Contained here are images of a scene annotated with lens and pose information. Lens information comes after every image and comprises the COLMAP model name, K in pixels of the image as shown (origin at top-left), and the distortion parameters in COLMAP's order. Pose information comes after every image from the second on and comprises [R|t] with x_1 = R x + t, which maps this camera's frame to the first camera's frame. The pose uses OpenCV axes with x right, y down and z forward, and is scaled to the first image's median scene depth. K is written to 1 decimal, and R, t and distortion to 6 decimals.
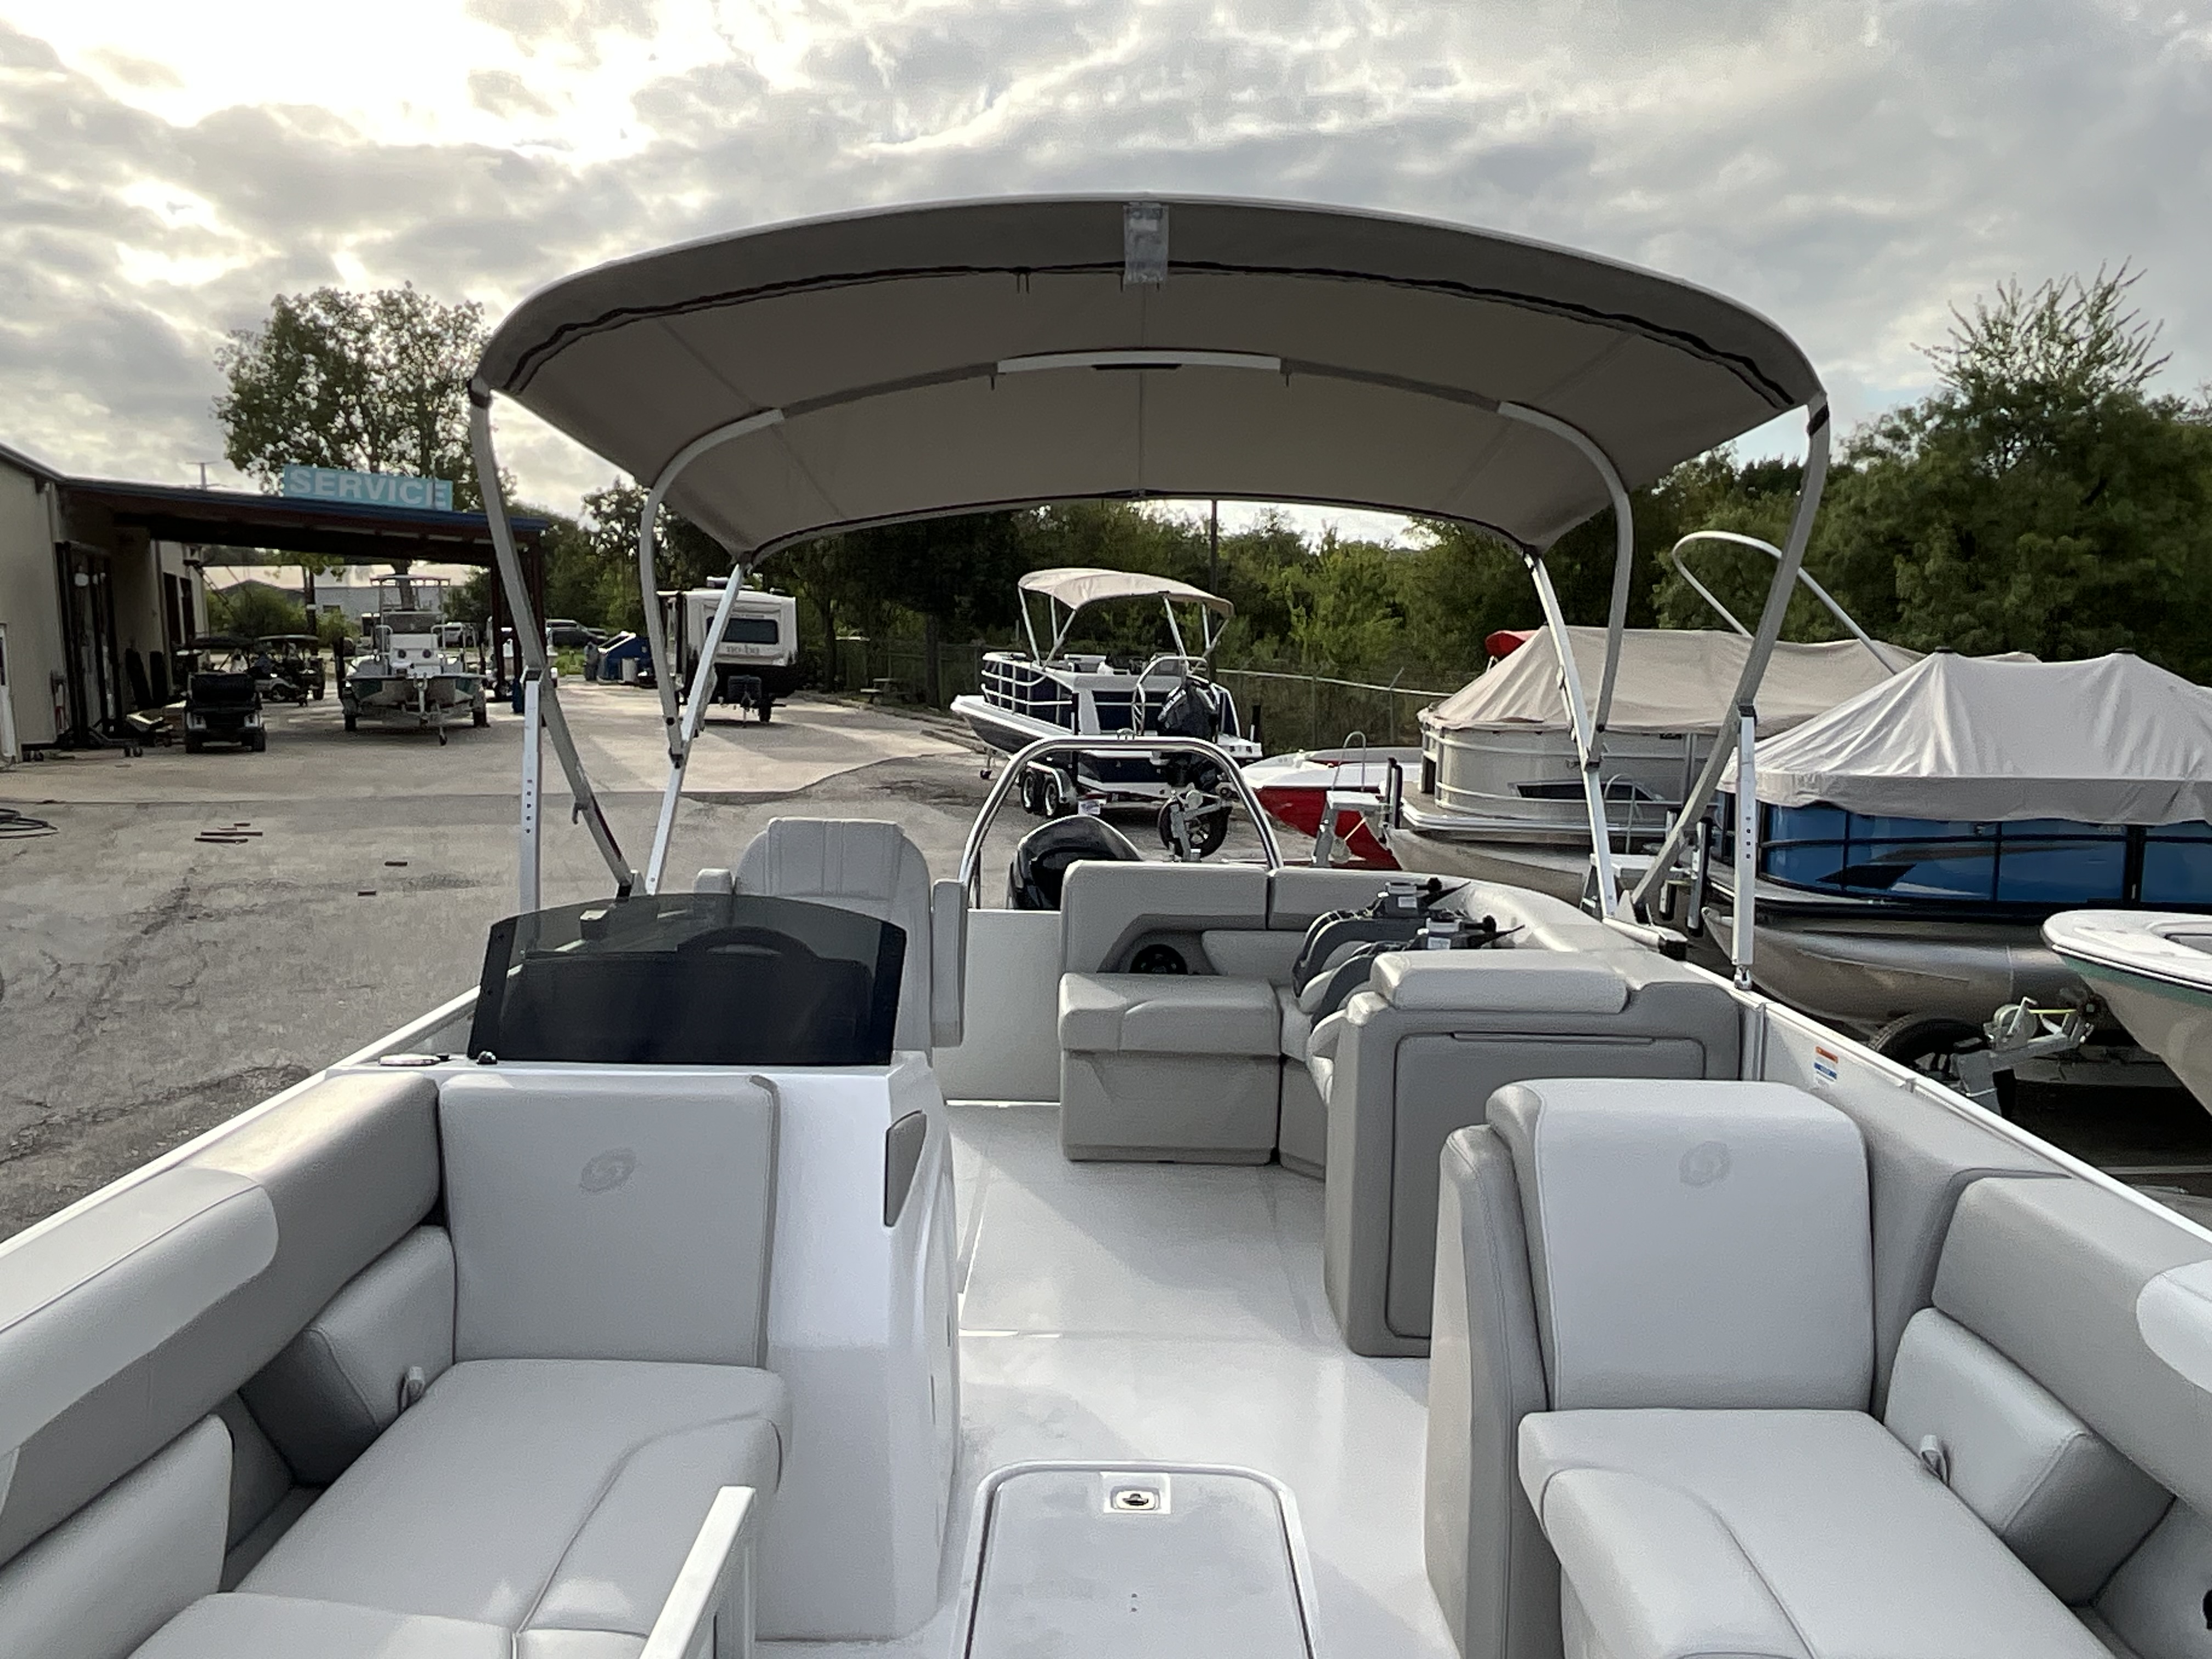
lens RADIAL K [[1745.7, 0, 1094.8], [0, 1745.7, 822.9], [0, 0, 1]] dist [0.044319, -0.082365]
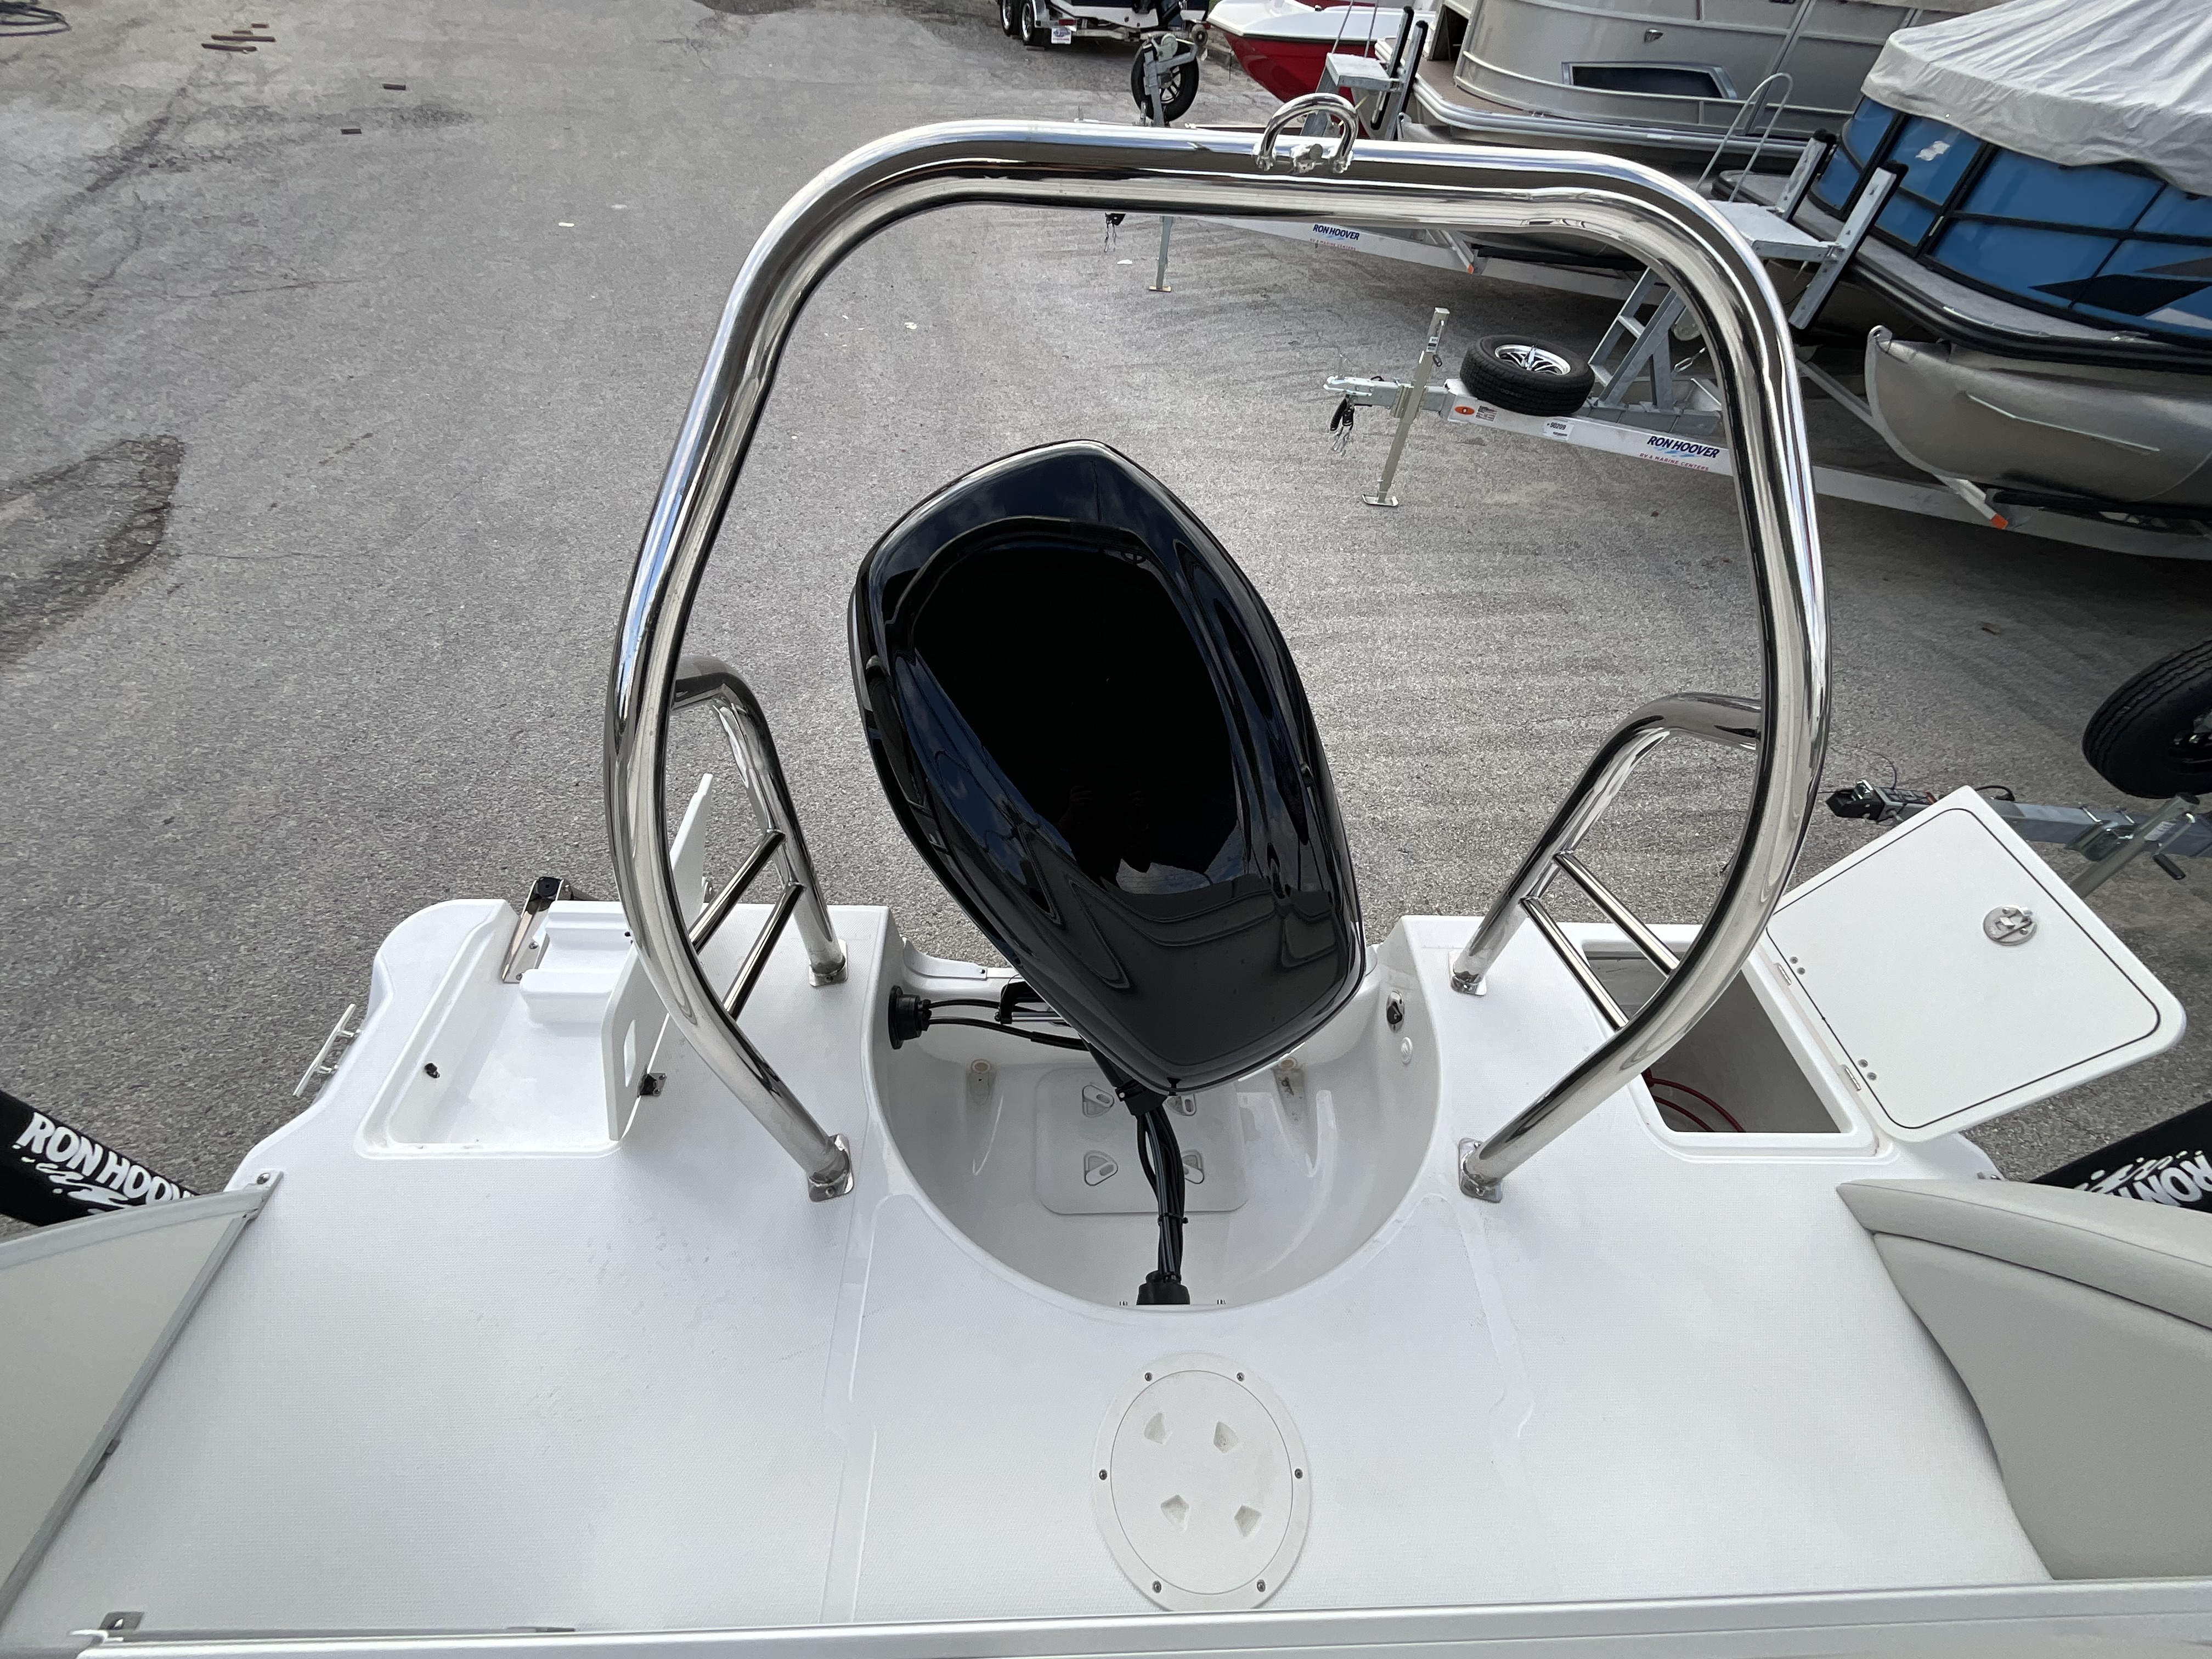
lens RADIAL K [[883.7, 0, 1106.0], [0, 883.7, 829.5], [0, 0, 1]] dist [0.020262, -0.009667]
pose [[0.998677, 0.002310, 0.051379, -0.003220], [-0.036160, 0.741932, 0.669499, -0.018974], [-0.036573, -0.670471, 0.741034, 0.295579]]
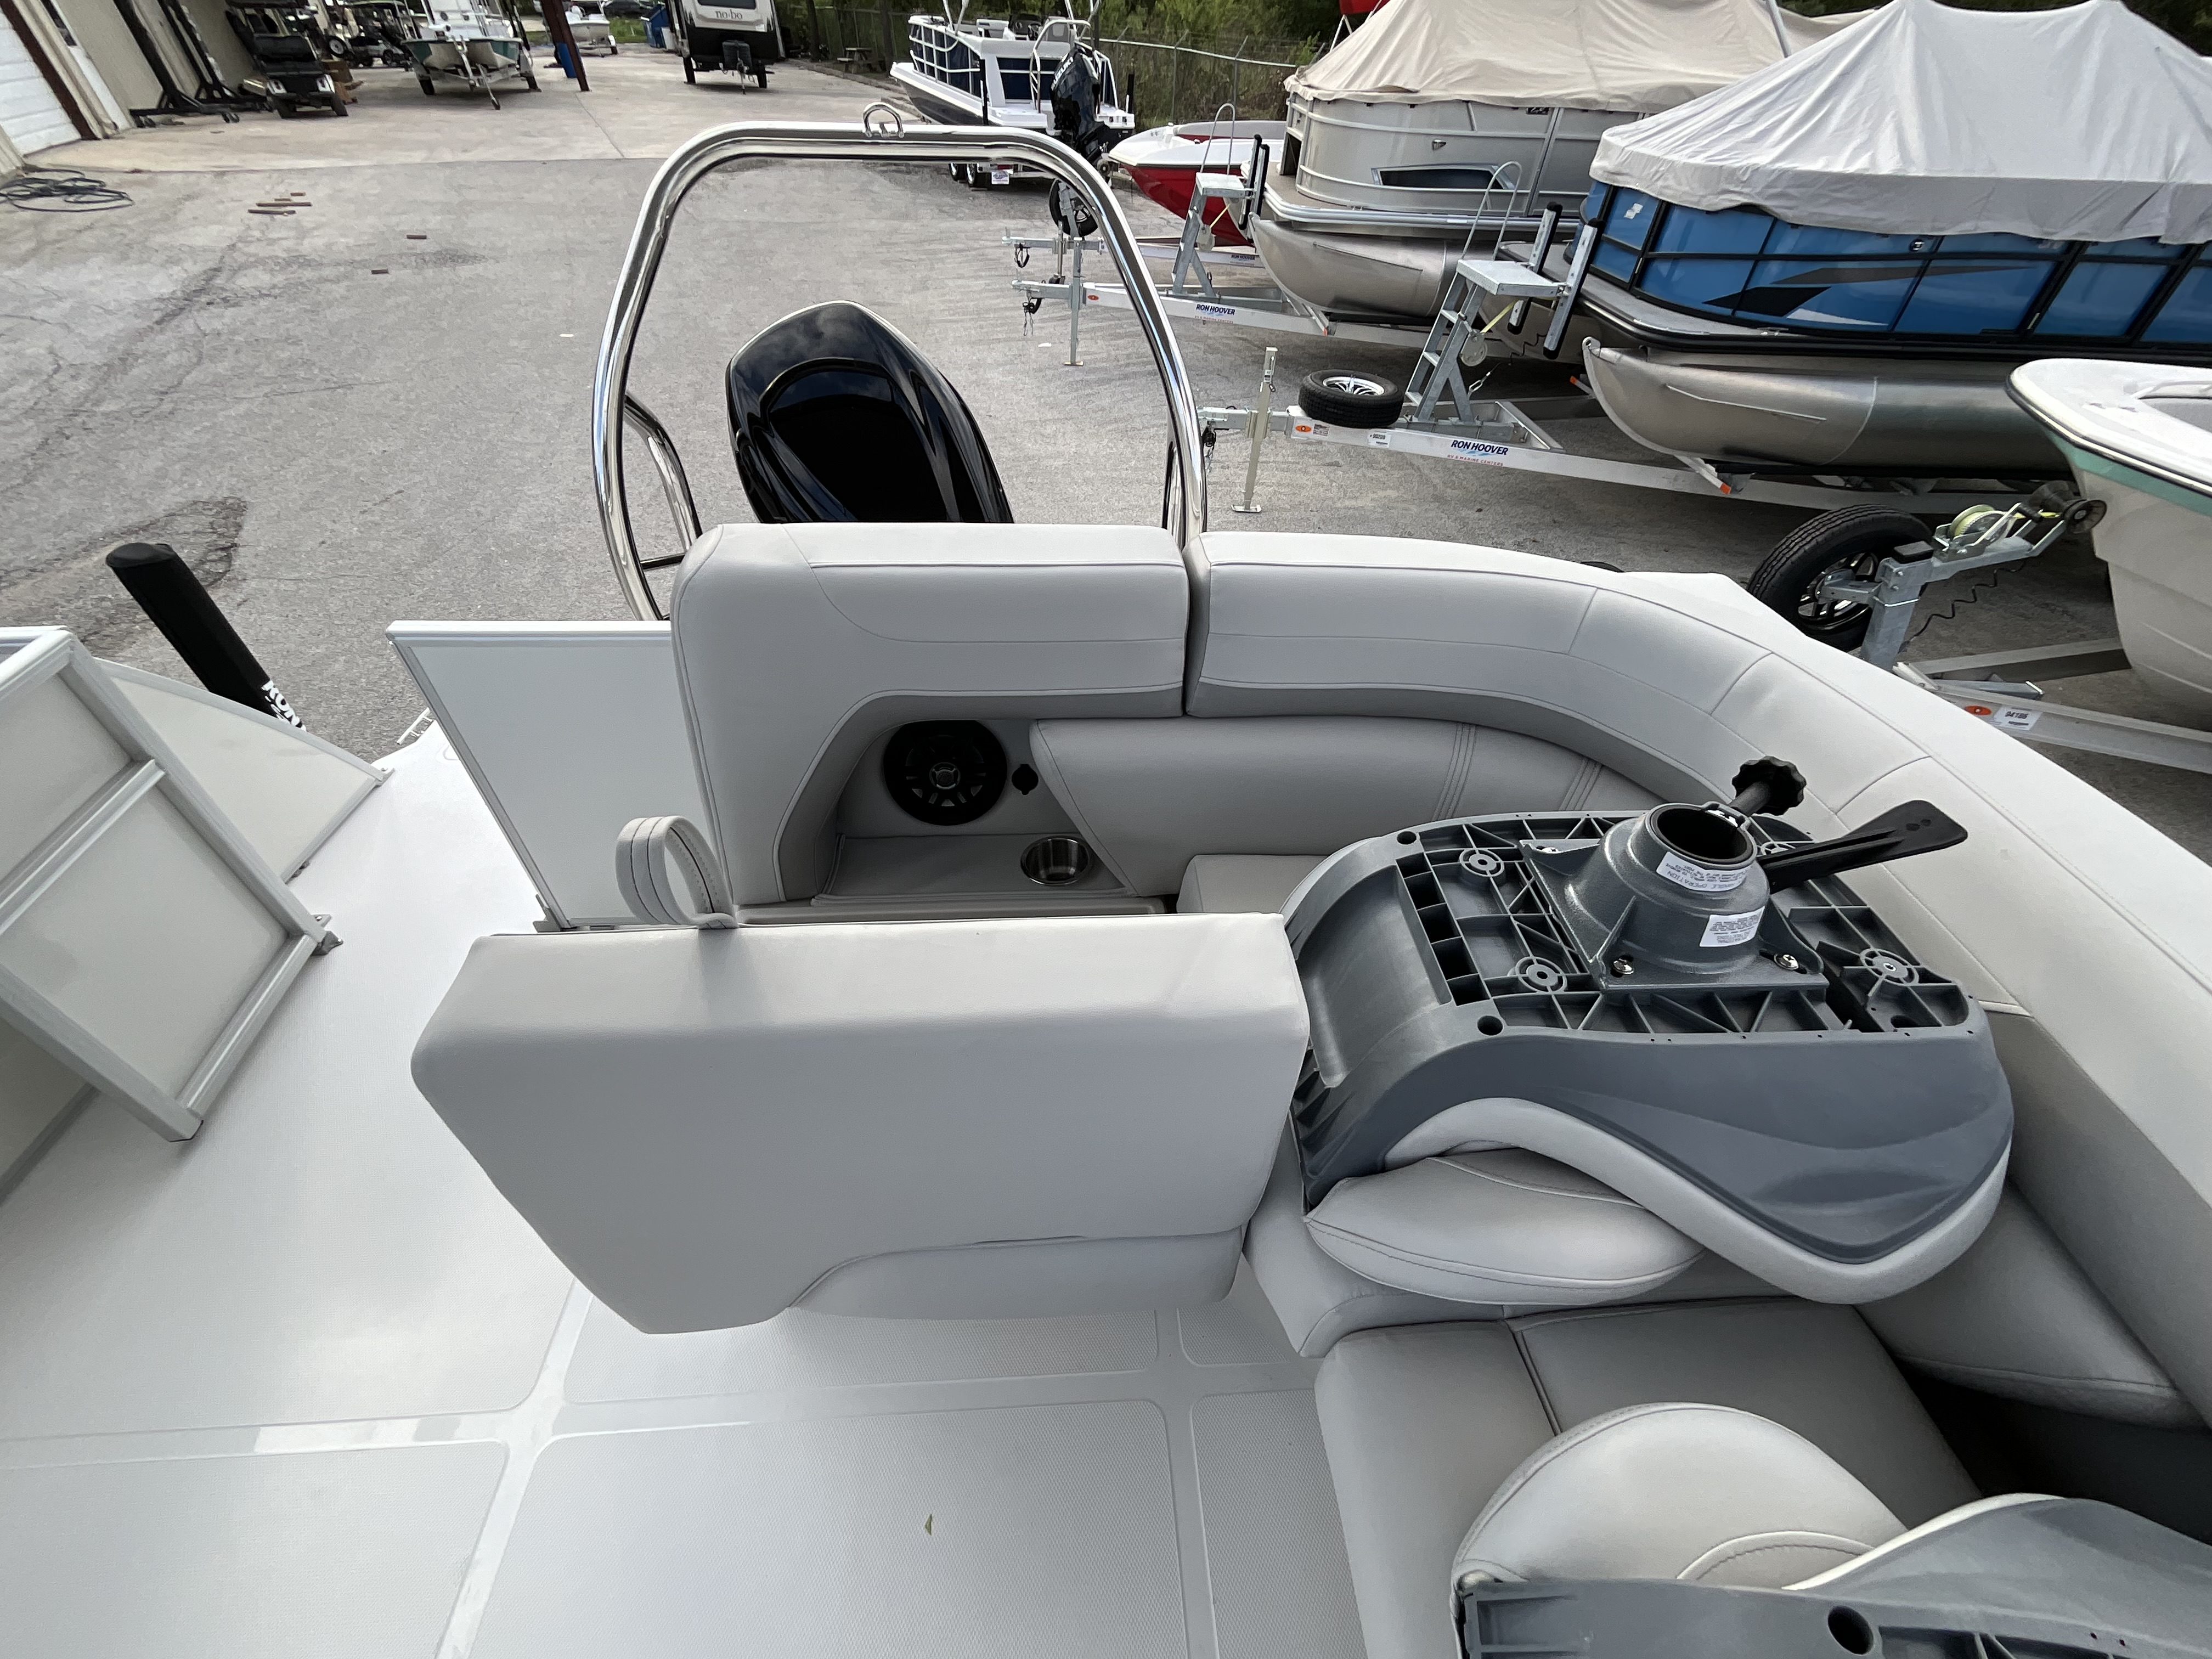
lens RADIAL K [[887.5, 0, 1103.6], [0, 887.5, 828.7], [0, 0, 1]] dist [0.015183, -0.007098]
pose [[0.997456, -0.040263, 0.058827, 0.018737], [-0.002215, 0.807323, 0.590105, -0.012341], [-0.071251, -0.588734, 0.805180, 0.231963]]
